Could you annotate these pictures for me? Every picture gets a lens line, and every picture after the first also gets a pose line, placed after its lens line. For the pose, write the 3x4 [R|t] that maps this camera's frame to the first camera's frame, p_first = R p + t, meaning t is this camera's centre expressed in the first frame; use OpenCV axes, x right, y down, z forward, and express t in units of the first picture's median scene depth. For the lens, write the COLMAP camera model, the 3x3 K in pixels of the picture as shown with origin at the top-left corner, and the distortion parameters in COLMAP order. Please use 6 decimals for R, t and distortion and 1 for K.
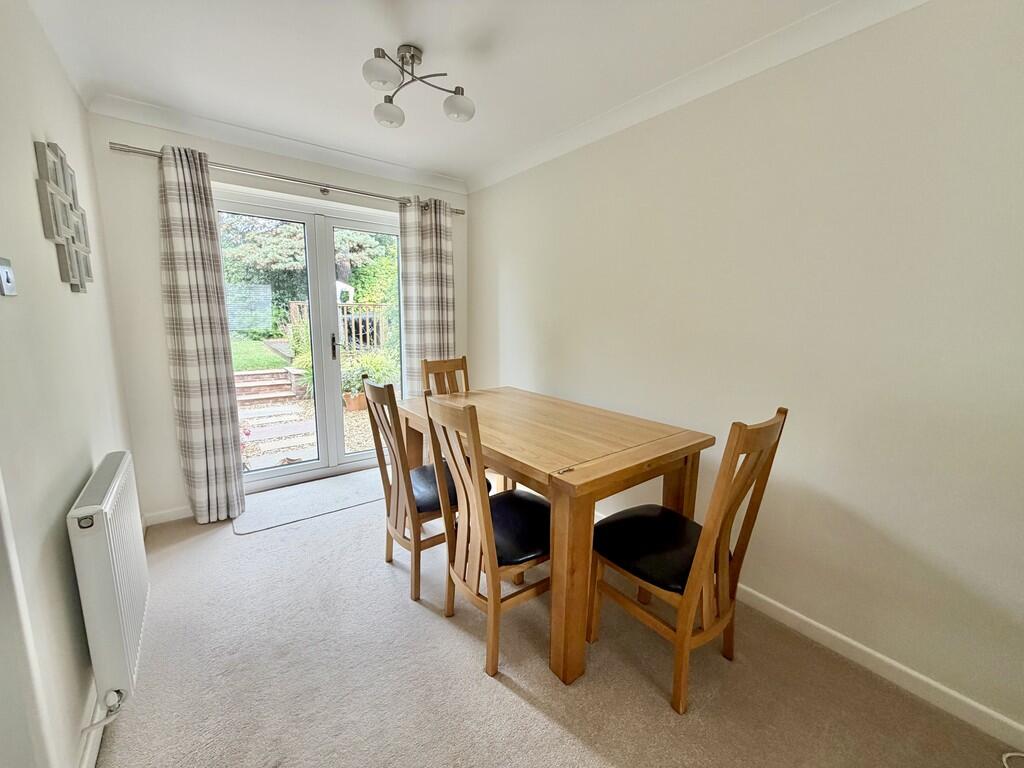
lens RADIAL K [[410.8, 0, 512.2], [0, 410.8, 384.3], [0, 0, 1]] dist [-0.000315, 0.000044]
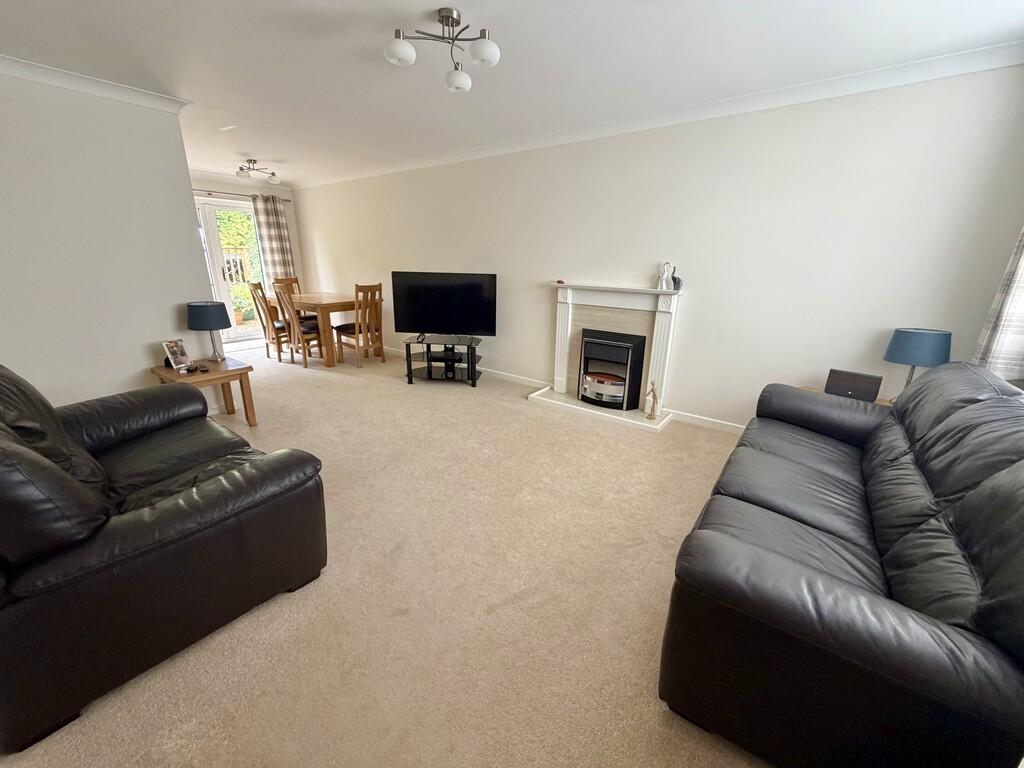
lens RADIAL K [[410.8, 0, 509.9], [0, 410.8, 386.8], [0, 0, 1]] dist [-0.000315, 0.000044]
pose [[0.966166, -0.079466, 0.245374, 0.354604], [0.043608, 0.987987, 0.148256, 0.209102], [-0.254208, -0.132540, 0.958025, -1.287827]]
